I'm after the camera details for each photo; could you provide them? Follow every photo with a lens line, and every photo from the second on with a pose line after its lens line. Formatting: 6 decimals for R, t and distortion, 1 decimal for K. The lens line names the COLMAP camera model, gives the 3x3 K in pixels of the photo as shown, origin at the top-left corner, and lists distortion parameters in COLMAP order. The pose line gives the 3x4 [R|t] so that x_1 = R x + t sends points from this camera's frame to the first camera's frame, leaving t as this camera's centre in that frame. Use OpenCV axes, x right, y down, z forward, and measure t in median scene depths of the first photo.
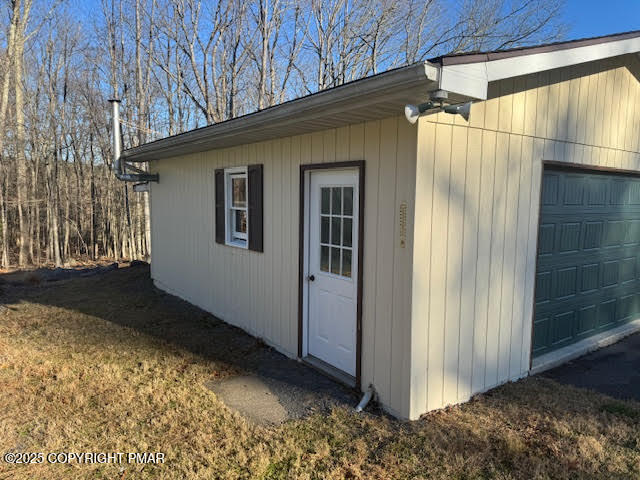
lens RADIAL K [[444.0, 0, 319.7], [0, 444.0, 237.5], [0, 0, 1]] dist [0.007322, 0.005925]
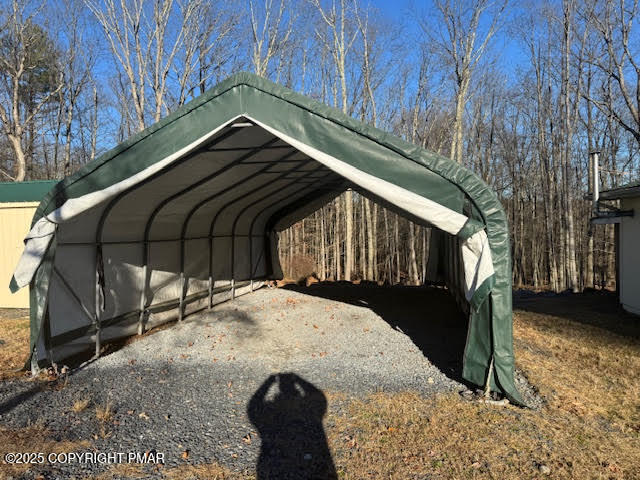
lens RADIAL K [[453.0, 0, 320.0], [0, 453.0, 240.0], [0, 0, 1]] dist [0.031257, -0.002873]
pose [[0.687240, -0.001615, -0.726429, -0.094270], [-0.044283, 0.998045, -0.044113, 0.032659], [0.725079, 0.062485, 0.685825, -0.601391]]
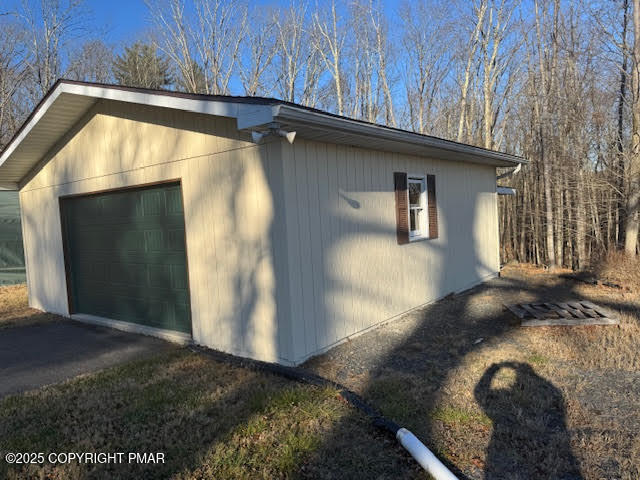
lens RADIAL K [[453.0, 0, 320.0], [0, 453.0, 240.0], [0, 0, 1]] dist [0.031257, -0.002873]
pose [[0.275132, 0.025714, -0.961063, 2.054912], [-0.030909, 0.999362, 0.017890, -0.052102], [0.960910, 0.024784, 0.275751, 1.208453]]
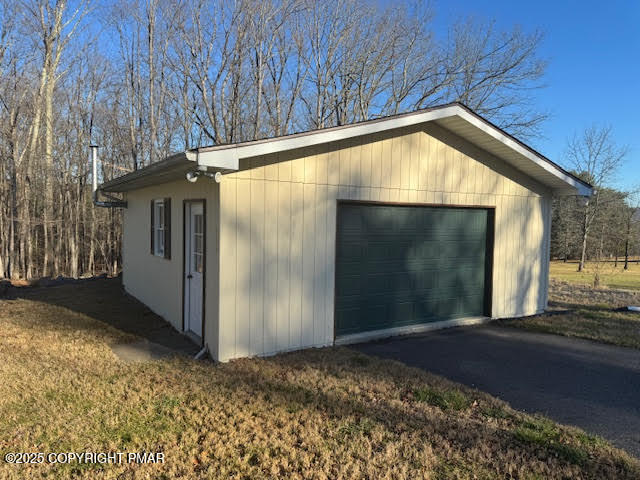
lens RADIAL K [[453.0, 0, 320.0], [0, 453.0, 240.0], [0, 0, 1]] dist [0.031257, -0.002873]
pose [[0.997195, 0.015050, -0.073318, 0.448695], [-0.018506, 0.998738, -0.046684, 0.028611], [0.072522, 0.047910, 0.996215, -0.410084]]
